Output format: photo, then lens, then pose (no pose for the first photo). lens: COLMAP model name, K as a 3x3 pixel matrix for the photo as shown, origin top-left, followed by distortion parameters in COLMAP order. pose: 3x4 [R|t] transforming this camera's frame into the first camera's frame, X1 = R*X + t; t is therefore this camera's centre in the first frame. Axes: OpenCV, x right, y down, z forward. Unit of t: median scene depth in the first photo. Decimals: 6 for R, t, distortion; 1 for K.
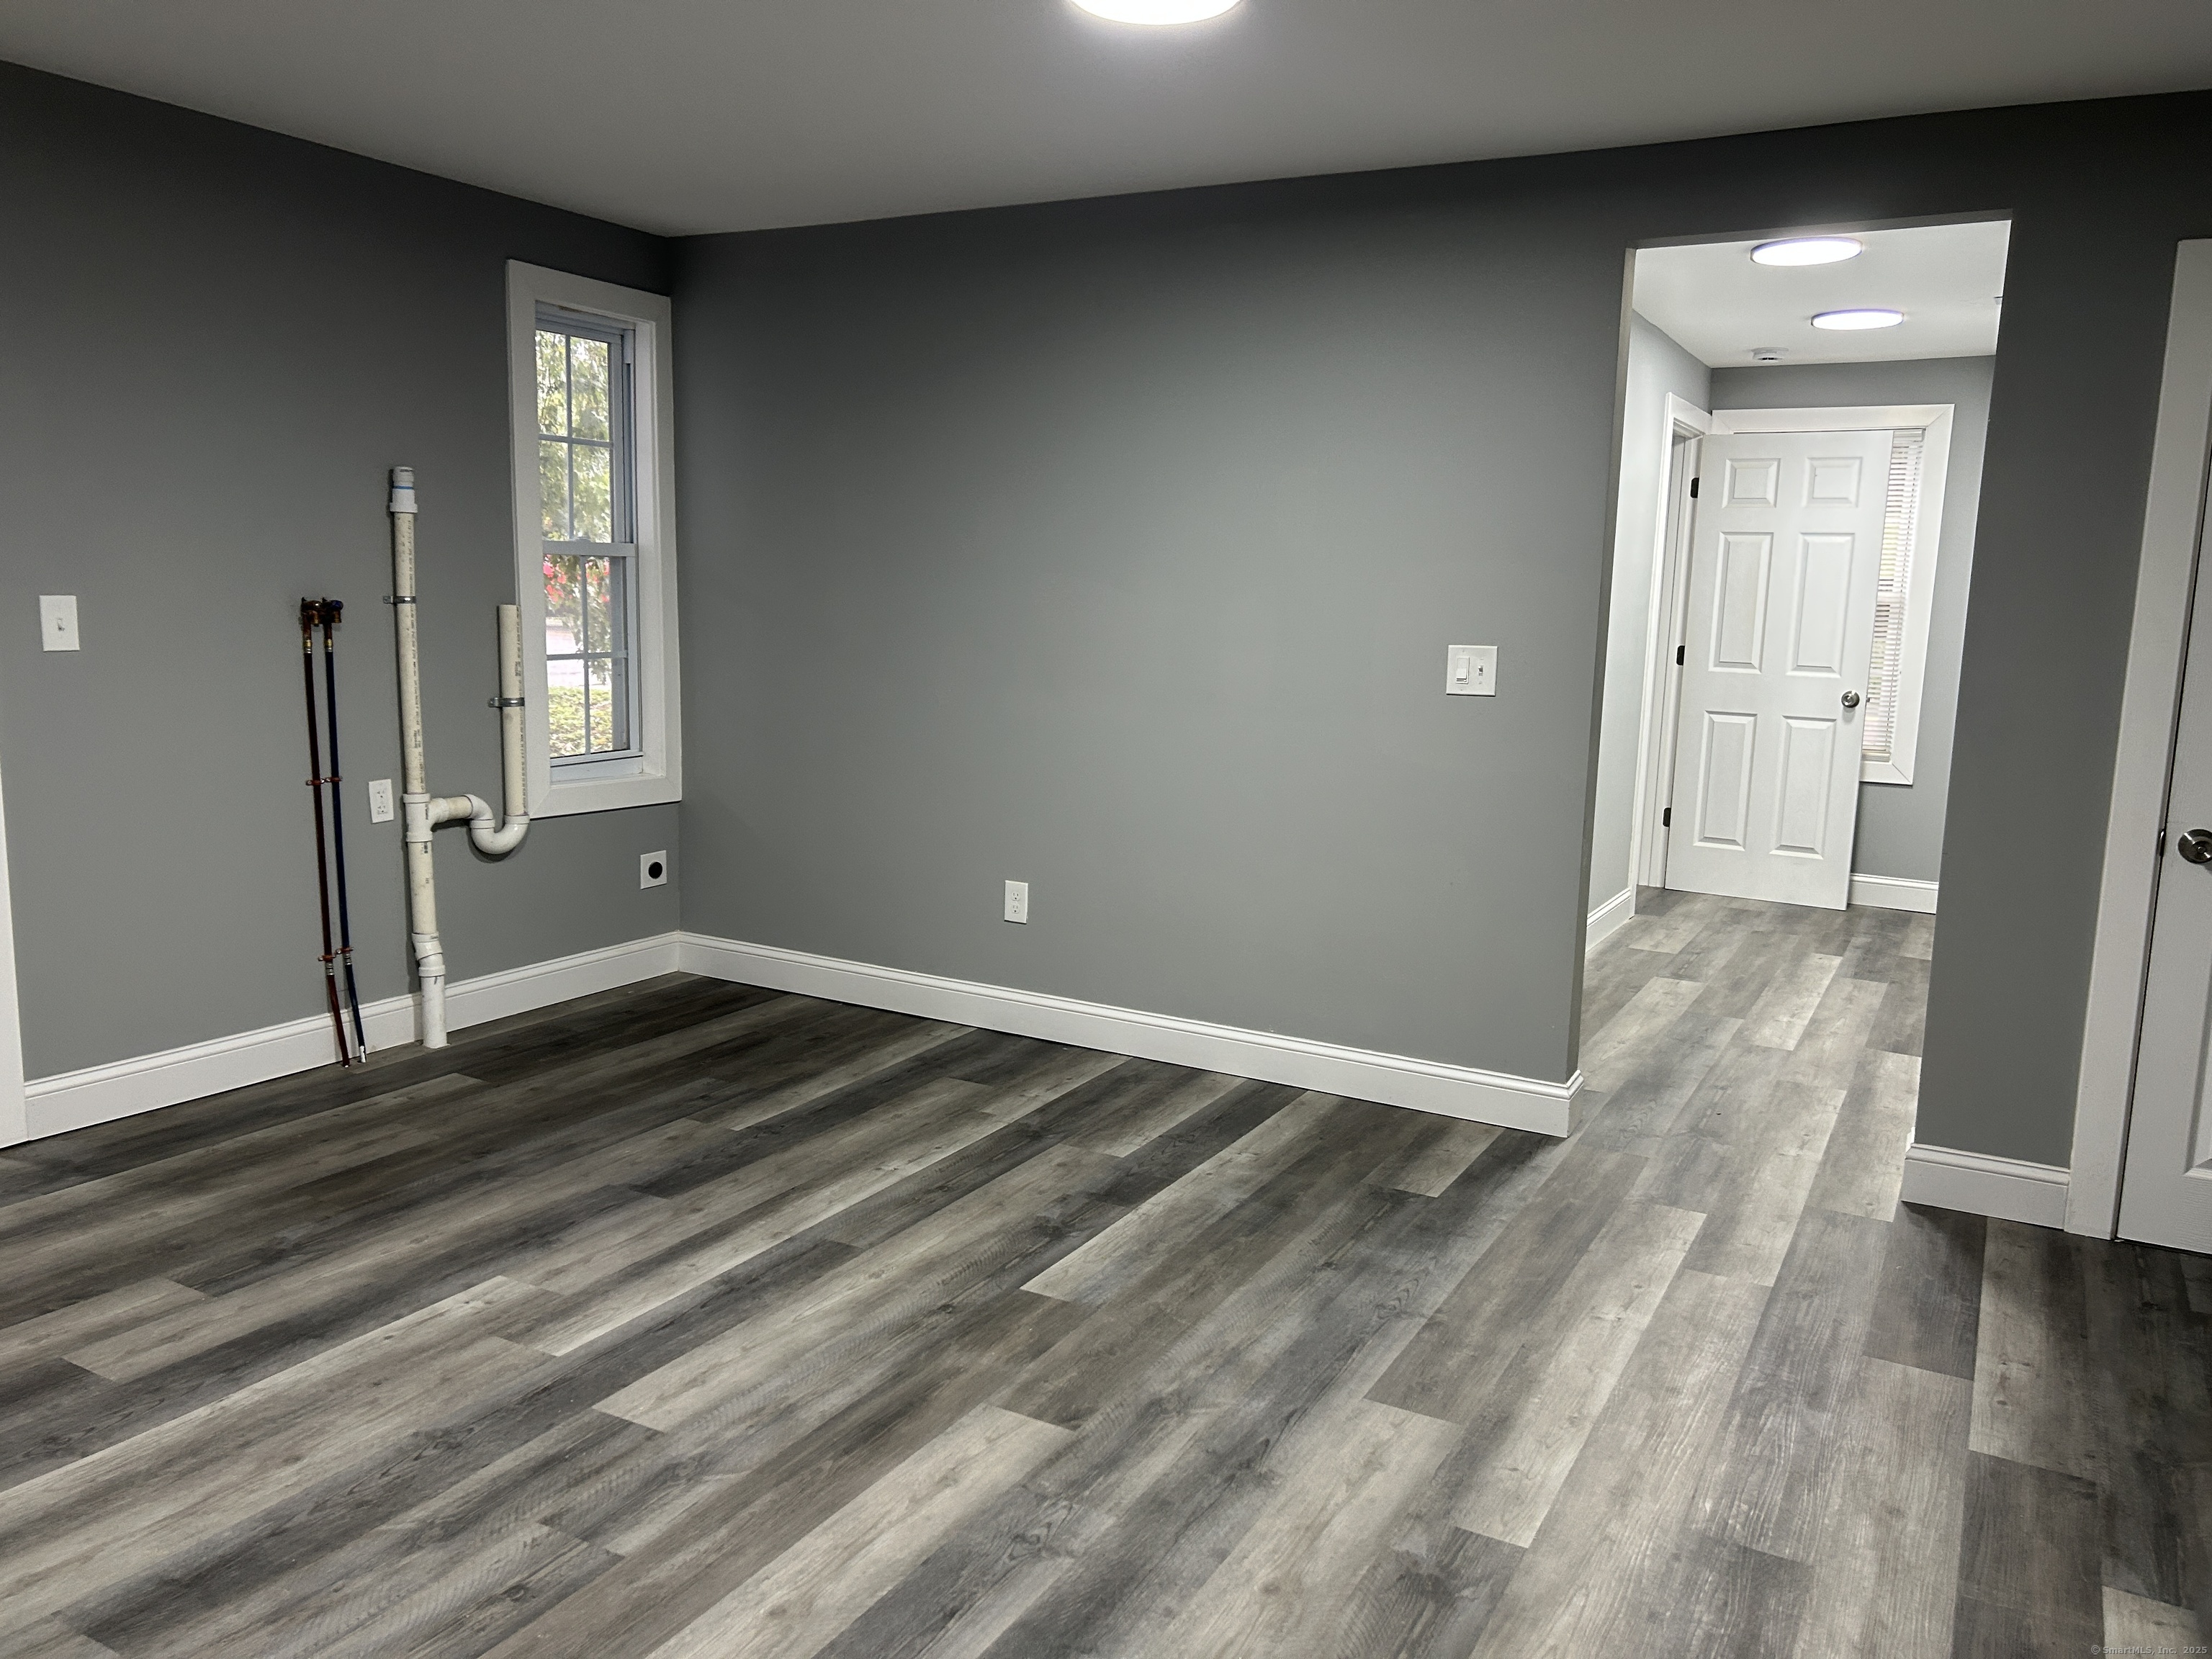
lens RADIAL K [[1667.7, 0, 1093.4], [0, 1667.7, 836.7], [0, 0, 1]] dist [0.064090, -0.061613]
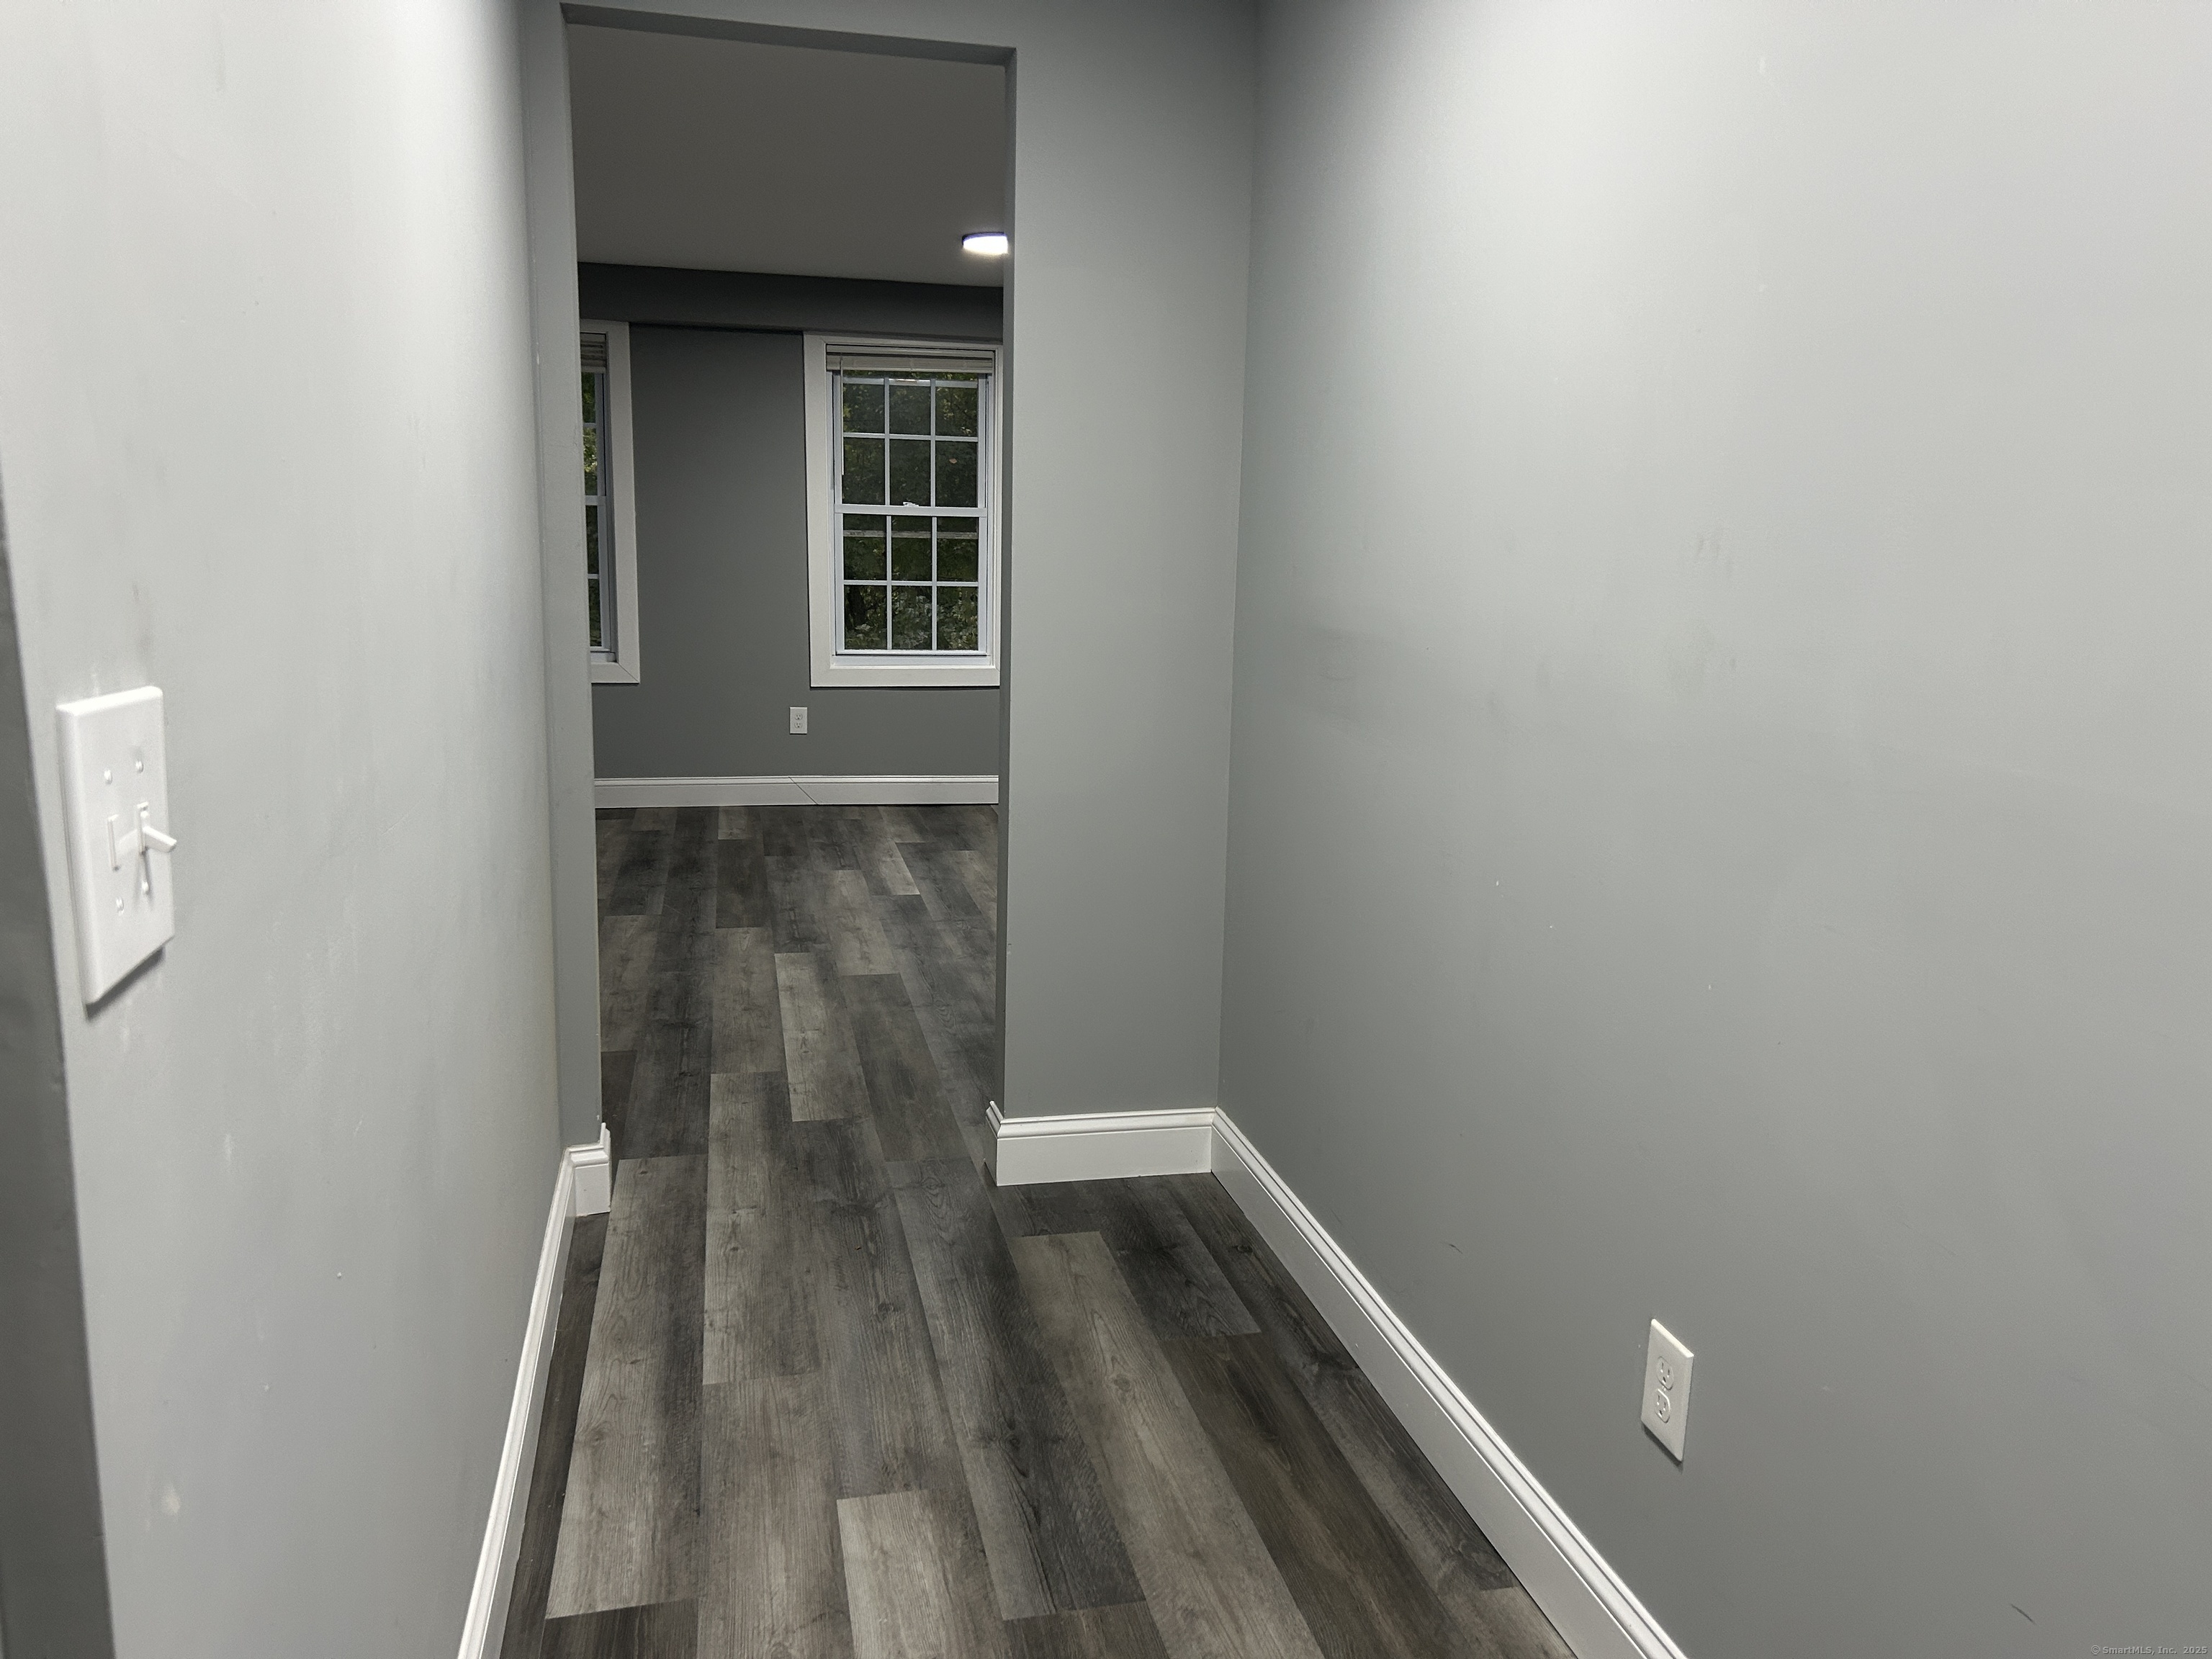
lens RADIAL K [[1667.7, 0, 1093.4], [0, 1667.7, 836.7], [0, 0, 1]] dist [0.064090, -0.061613]
pose [[-0.750331, 0.082642, -0.655877, 0.896554], [-0.137122, 0.951119, 0.276713, -0.244218], [0.646685, 0.297561, -0.702322, 1.819800]]
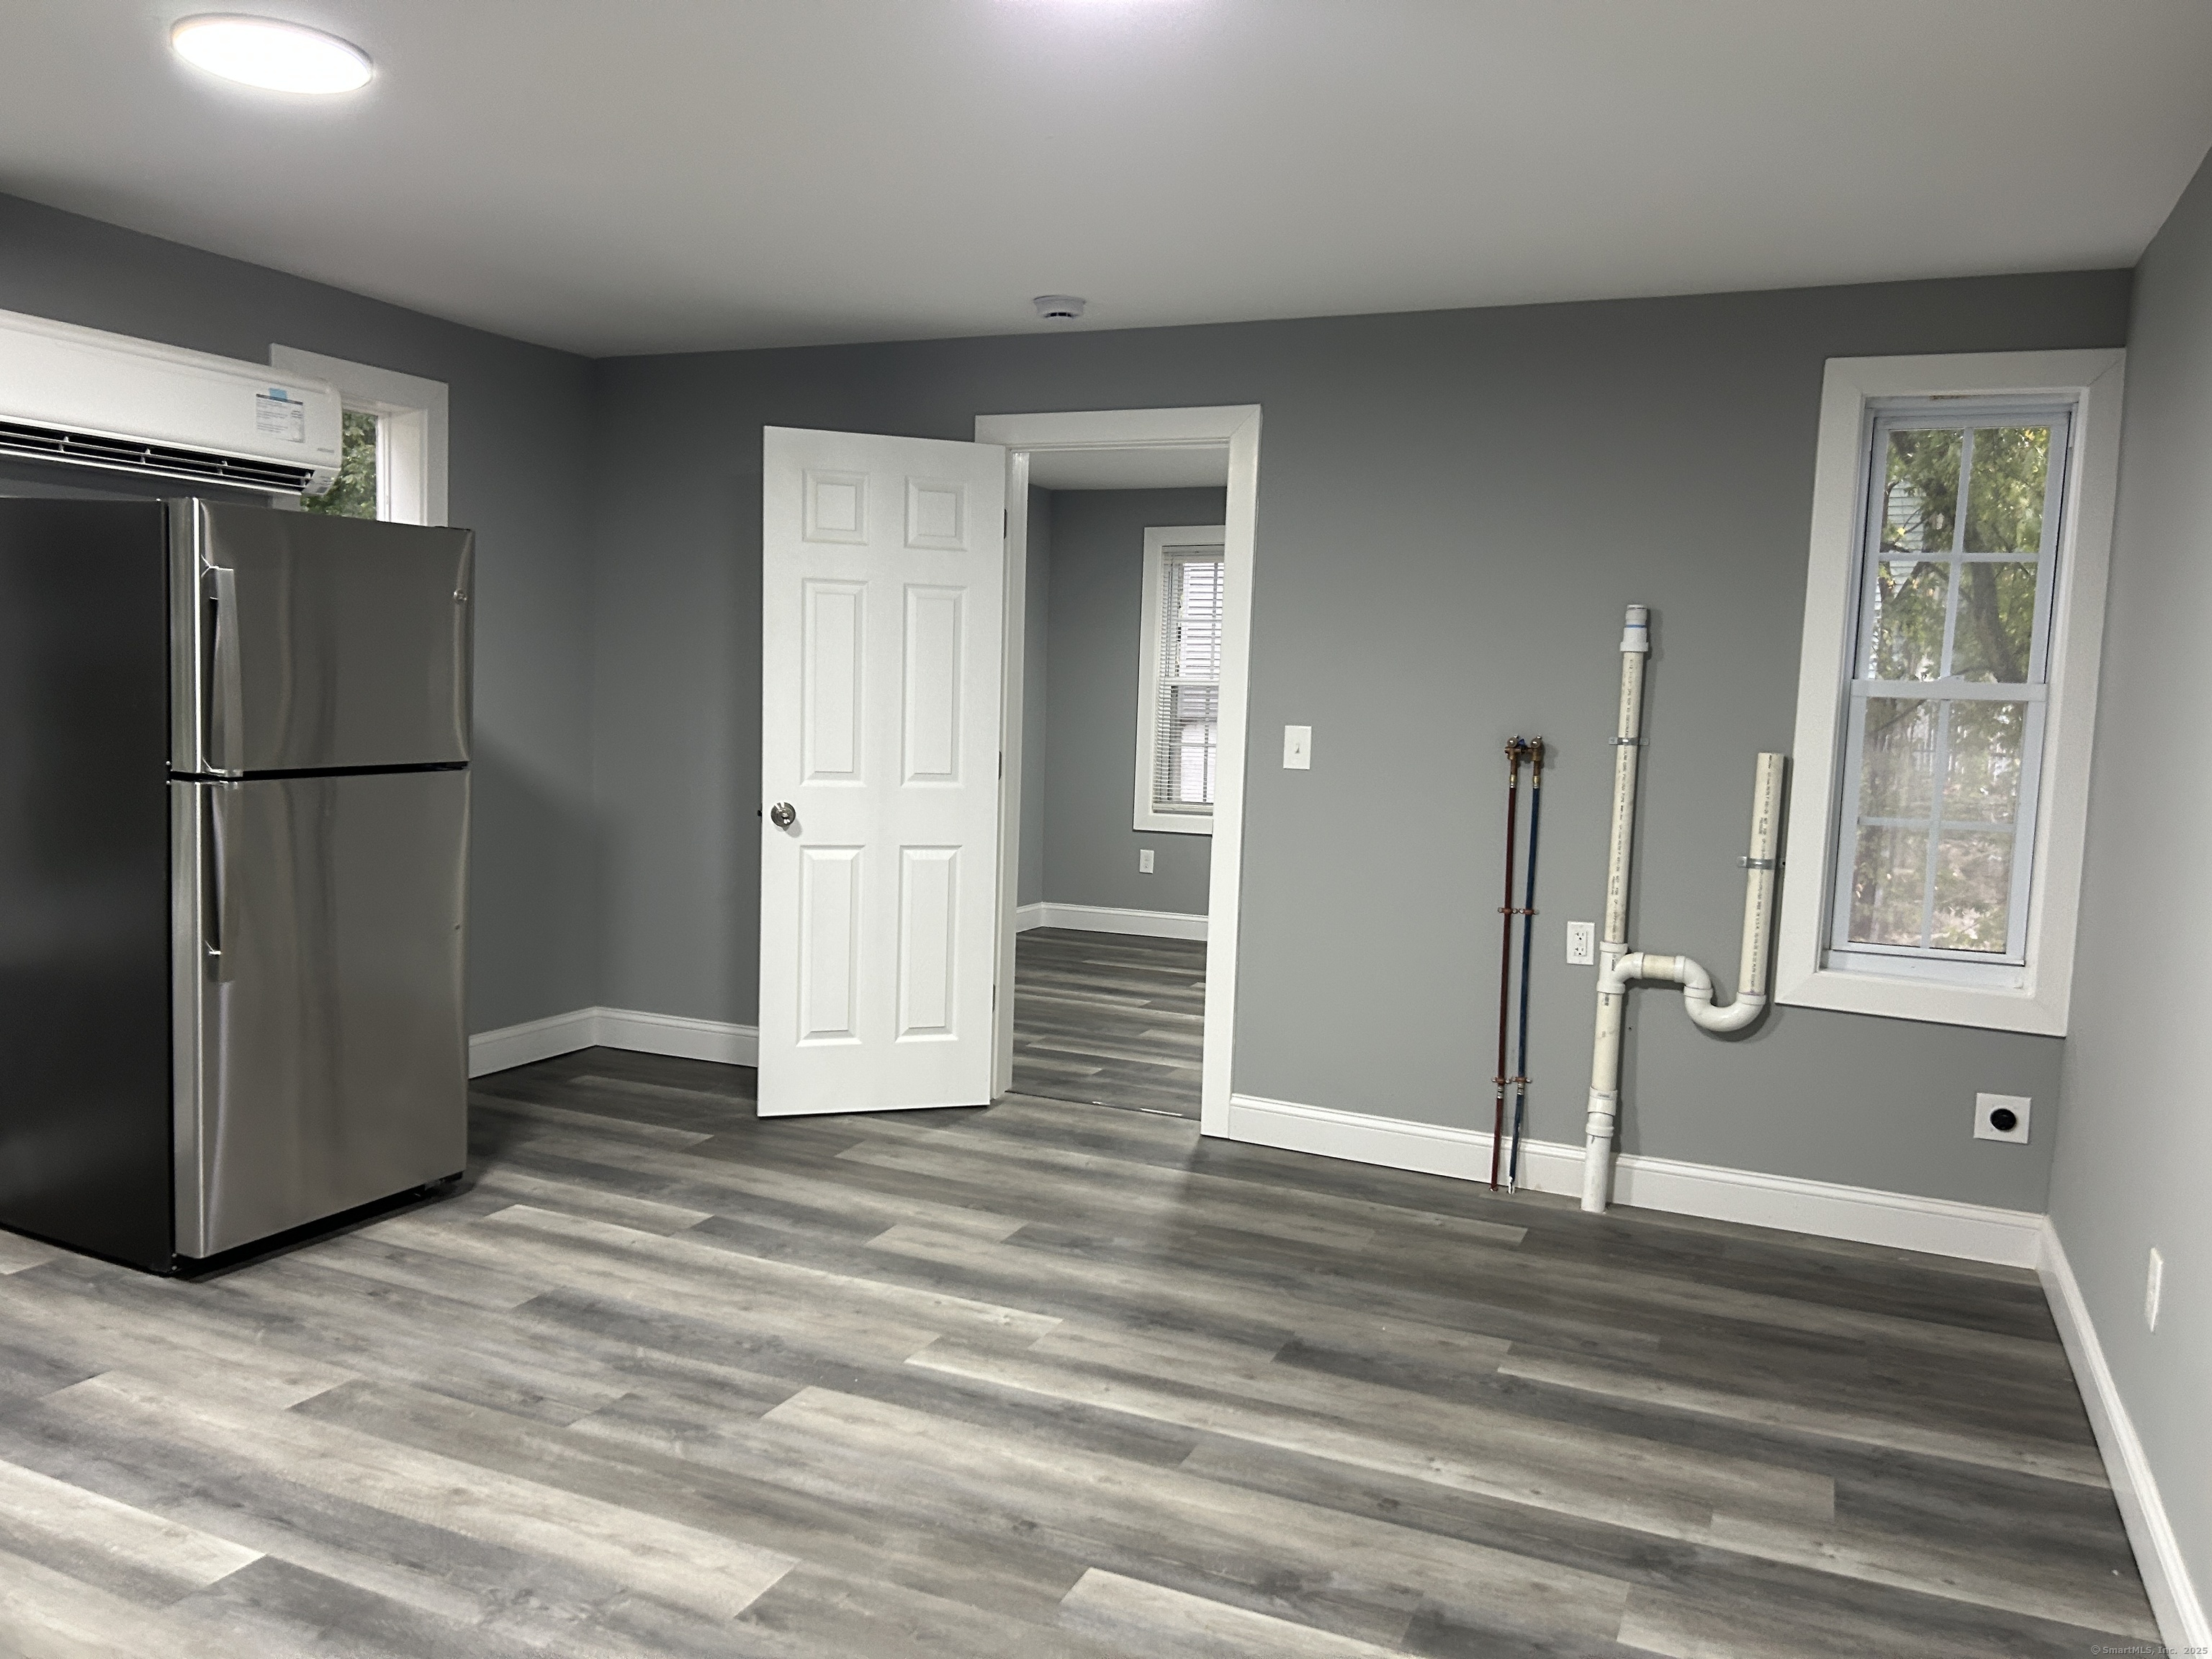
lens RADIAL K [[1667.7, 0, 1093.4], [0, 1667.7, 836.7], [0, 0, 1]] dist [0.064090, -0.061613]
pose [[0.091813, 0.073498, -0.993060, 0.654389], [-0.184356, 0.981287, 0.055582, -0.105891], [0.978562, 0.177973, 0.103644, 0.767453]]
